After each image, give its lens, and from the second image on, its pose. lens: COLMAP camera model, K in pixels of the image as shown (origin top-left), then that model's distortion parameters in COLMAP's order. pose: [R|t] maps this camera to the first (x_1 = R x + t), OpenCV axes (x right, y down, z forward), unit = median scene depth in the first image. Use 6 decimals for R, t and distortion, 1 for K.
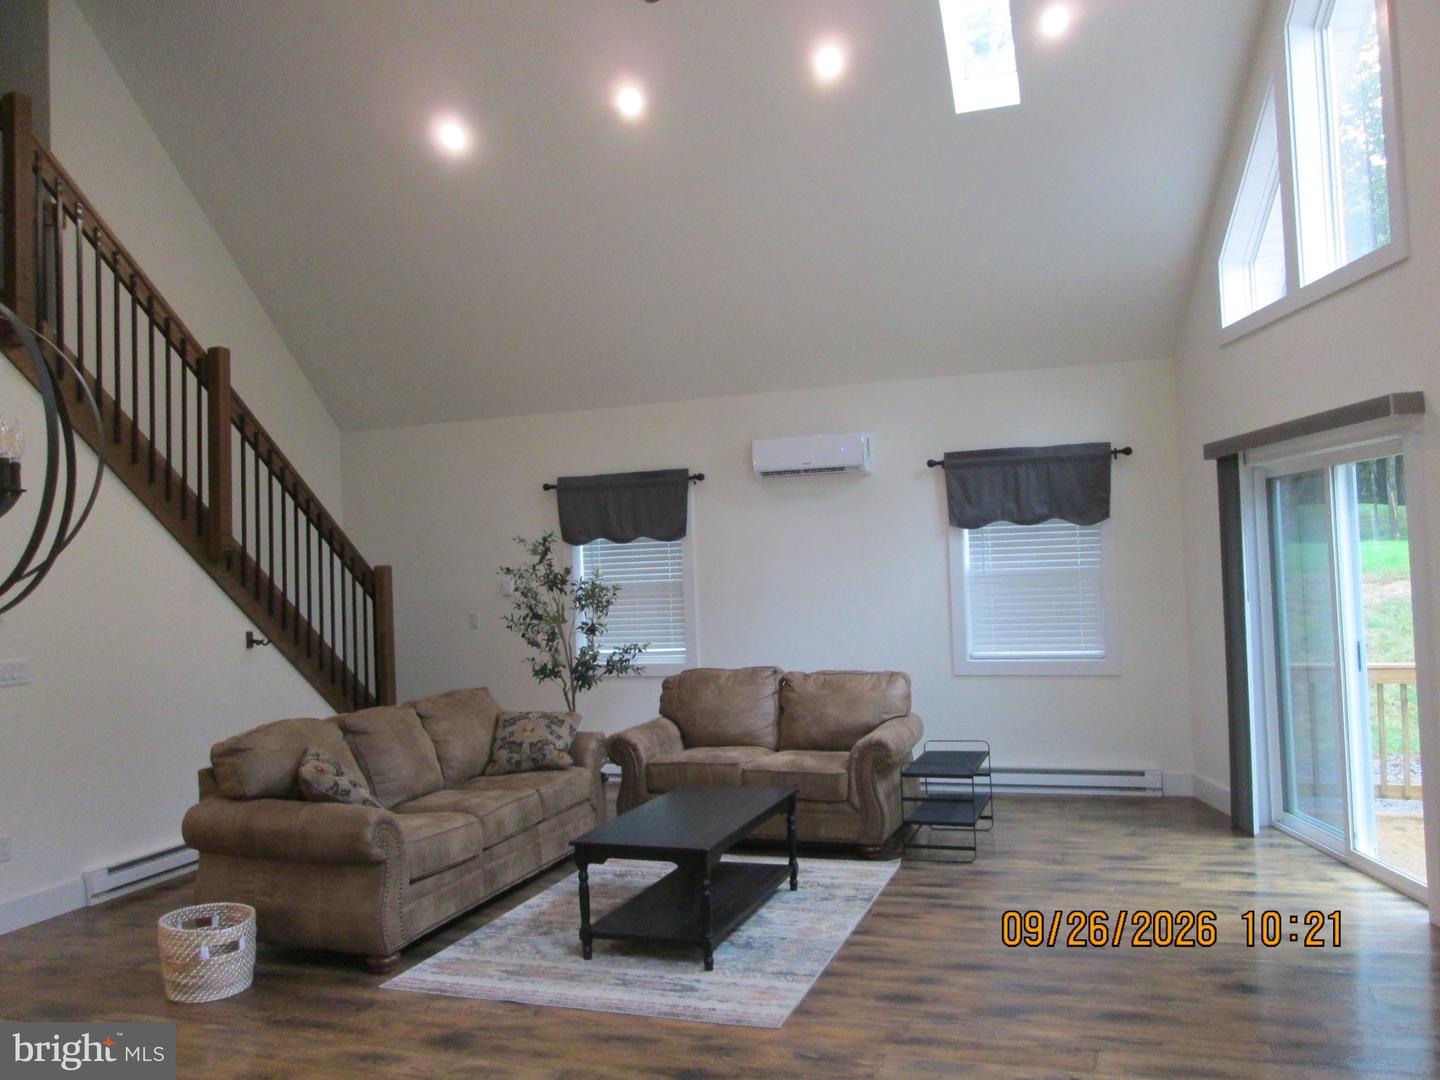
lens RADIAL K [[1163.7, 0, 728.9], [0, 1163.7, 517.2], [0, 0, 1]] dist [-0.064011, 0.000649]
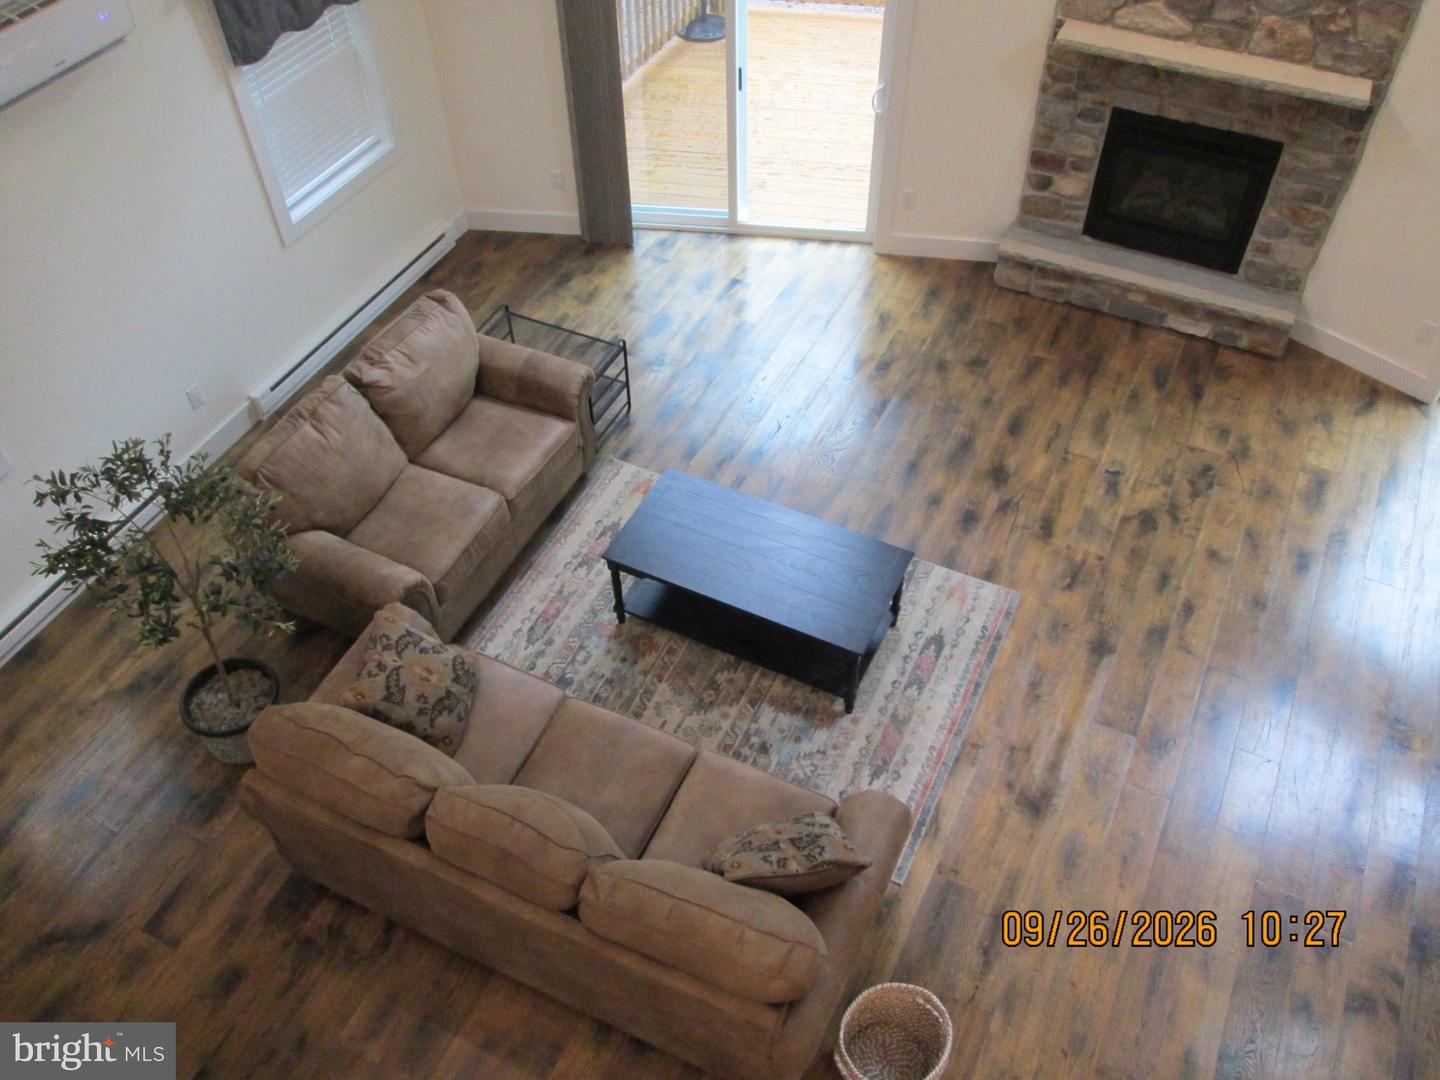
lens RADIAL K [[1186.6, 0, 692.1], [0, 1186.6, 534.4], [0, 0, 1]] dist [-0.057176, 0.019384]
pose [[0.121227, -0.709853, 0.693839, -0.637181], [-0.020397, 0.697066, 0.716717, -0.418293], [-0.992415, -0.101038, 0.070025, 0.877139]]
